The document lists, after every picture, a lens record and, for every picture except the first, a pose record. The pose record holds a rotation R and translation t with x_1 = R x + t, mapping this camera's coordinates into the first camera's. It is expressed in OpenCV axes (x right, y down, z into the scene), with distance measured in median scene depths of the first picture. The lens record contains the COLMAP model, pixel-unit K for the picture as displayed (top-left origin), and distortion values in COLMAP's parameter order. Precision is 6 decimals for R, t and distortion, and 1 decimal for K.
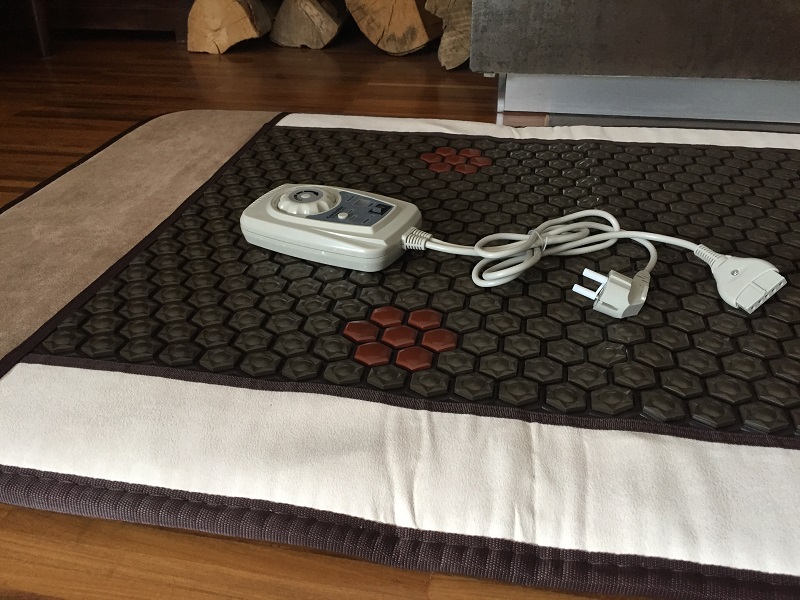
lens RADIAL K [[682.8, 0, 400.0], [0, 682.8, 300.0], [0, 0, 1]] dist [0.089039, -0.135564]
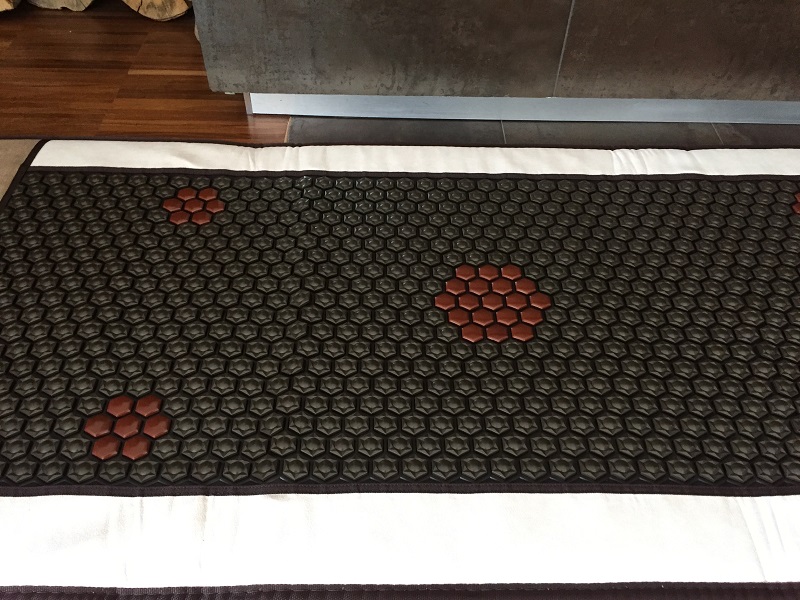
lens RADIAL K [[682.8, 0, 400.0], [0, 682.8, 300.0], [0, 0, 1]] dist [0.089039, -0.135564]
pose [[0.979356, -0.119400, 0.163110, 0.186471], [0.075607, 0.964710, 0.252228, -0.276033], [-0.187470, -0.234689, 0.953822, -0.210428]]
